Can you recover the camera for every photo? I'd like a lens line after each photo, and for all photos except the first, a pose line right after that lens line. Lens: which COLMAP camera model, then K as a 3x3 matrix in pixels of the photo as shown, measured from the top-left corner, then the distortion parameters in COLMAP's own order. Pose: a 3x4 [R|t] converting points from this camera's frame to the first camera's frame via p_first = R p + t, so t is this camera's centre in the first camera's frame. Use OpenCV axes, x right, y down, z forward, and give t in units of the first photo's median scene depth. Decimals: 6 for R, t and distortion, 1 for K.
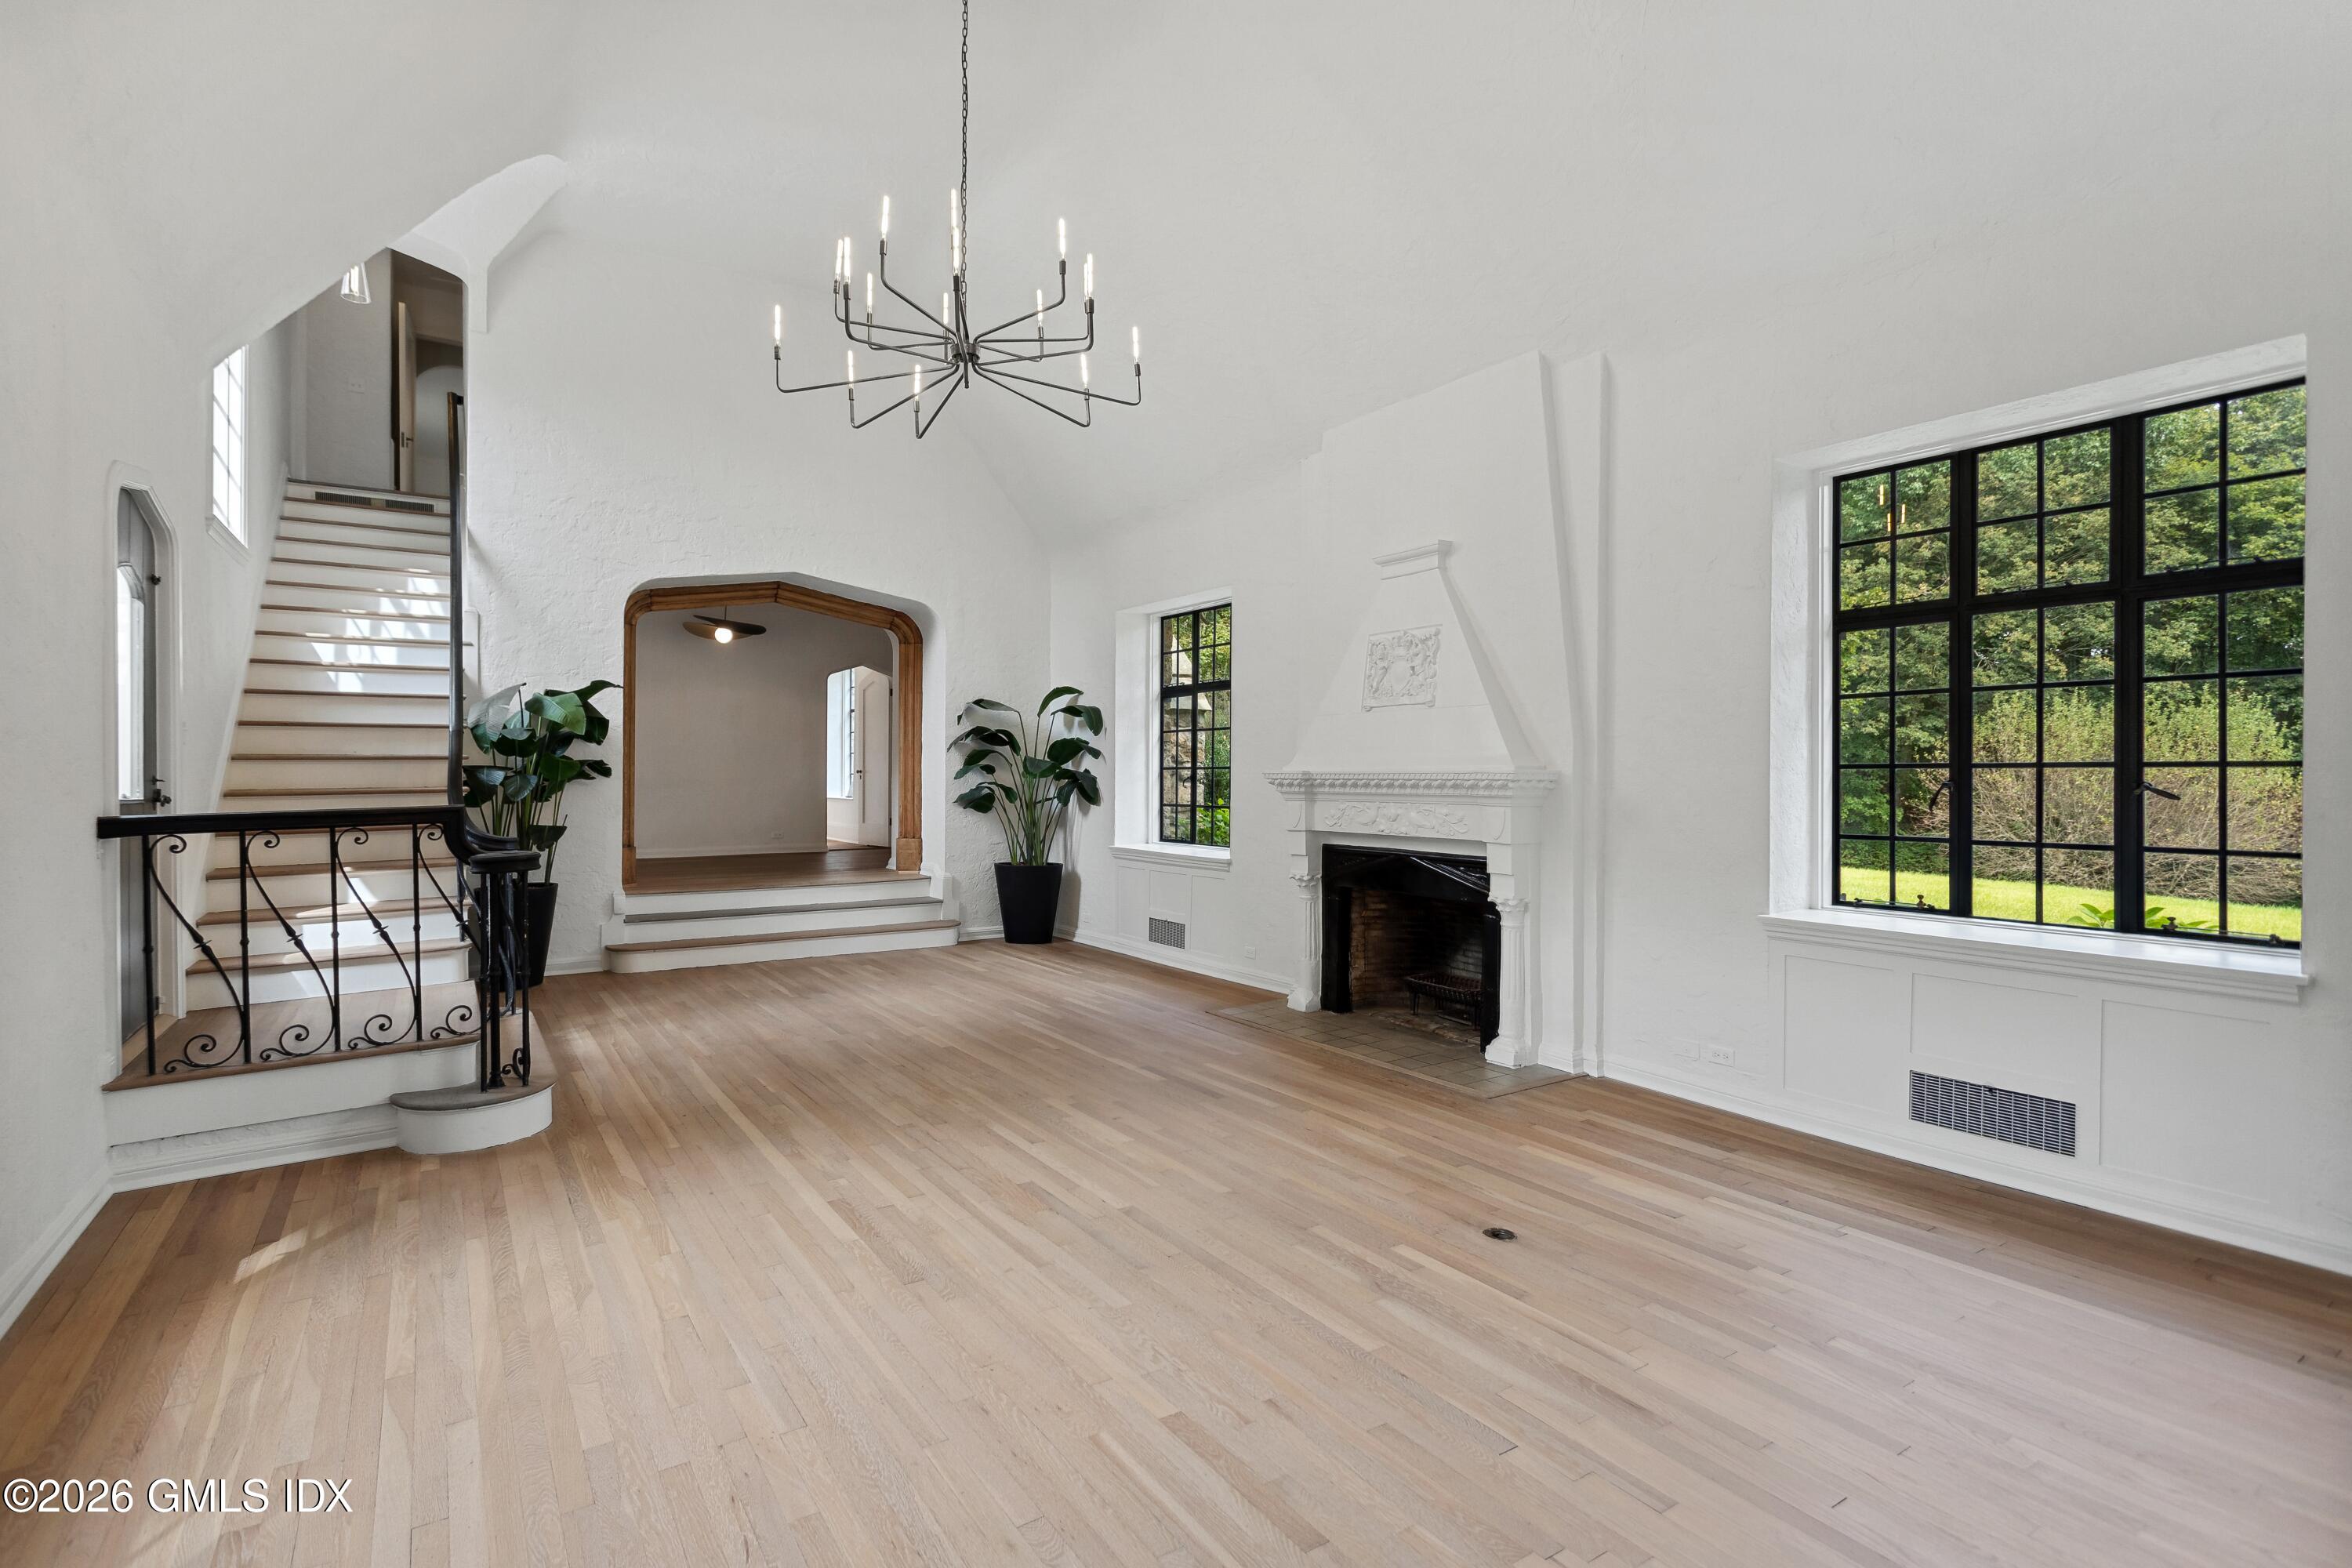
lens RADIAL K [[1118.6, 0, 1173.9], [0, 1118.6, 784.2], [0, 0, 1]] dist [0.002509, 0.000143]
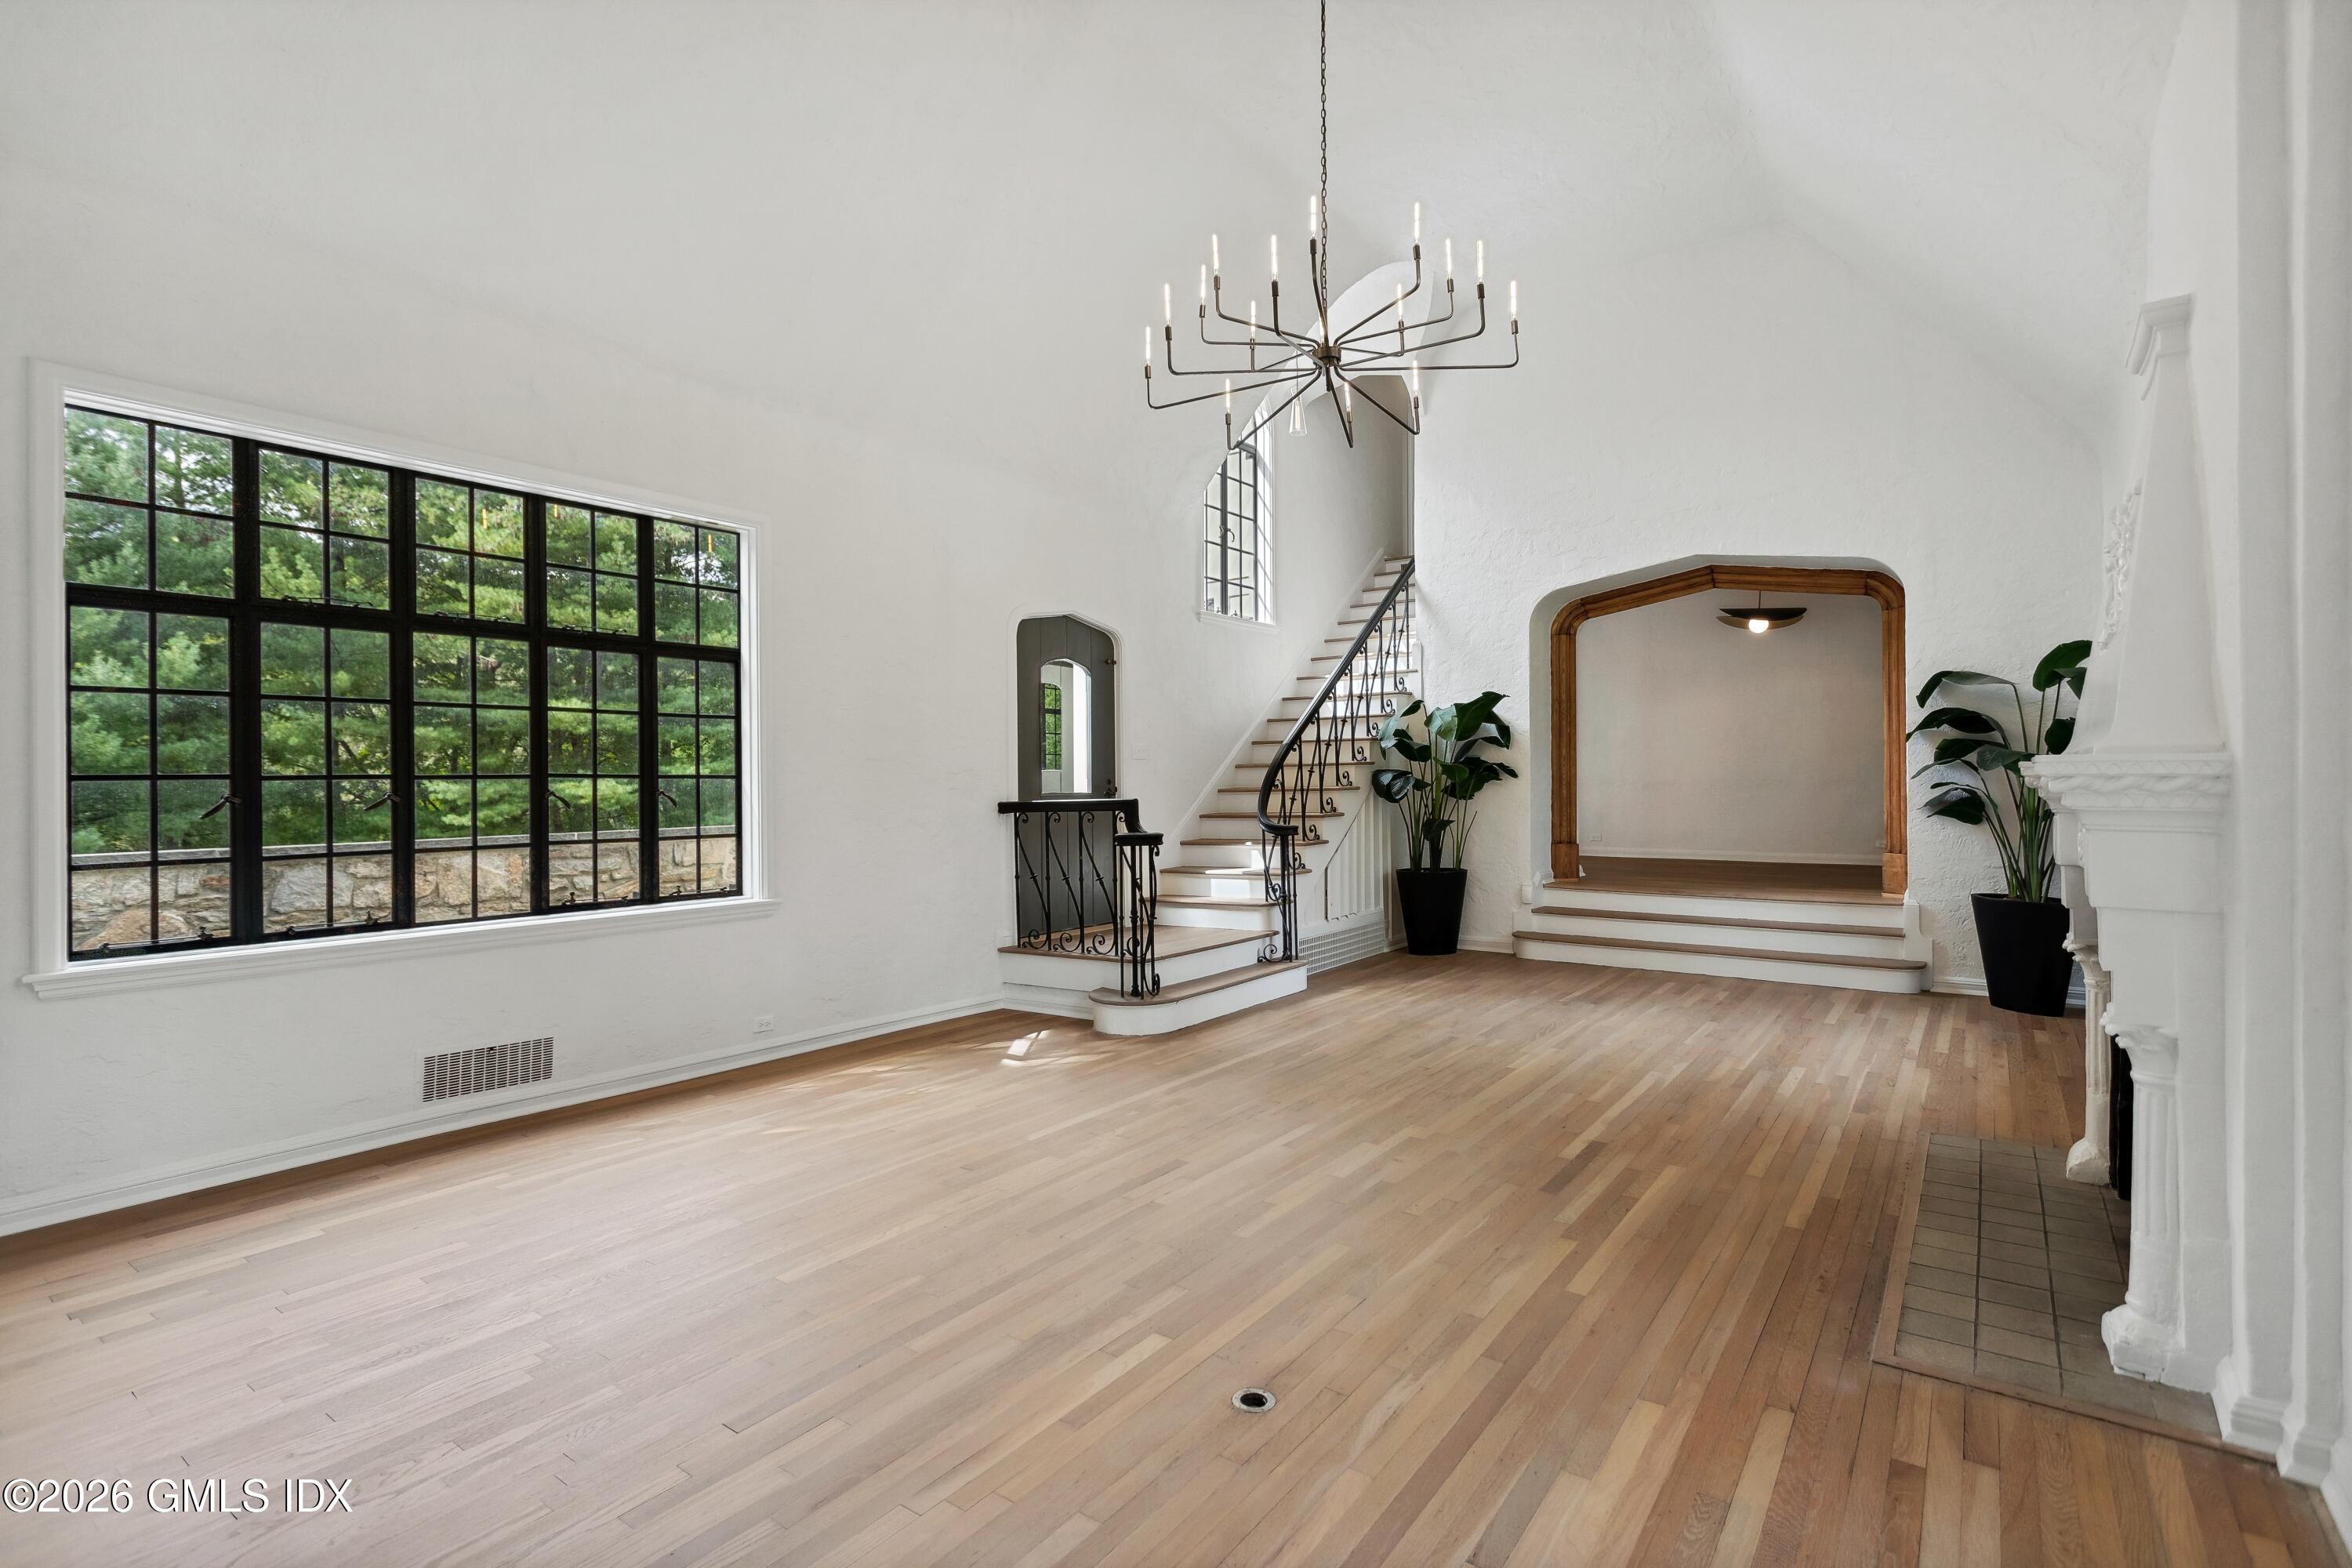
lens RADIAL K [[1118.6, 0, 1173.6], [0, 1118.6, 782.5], [0, 0, 1]] dist [0.002509, 0.000143]
pose [[0.348439, -0.000694, -0.937331, 0.607967], [-0.001552, 0.999998, -0.001317, -0.000266], [0.937330, 0.001913, 0.348437, 0.441174]]
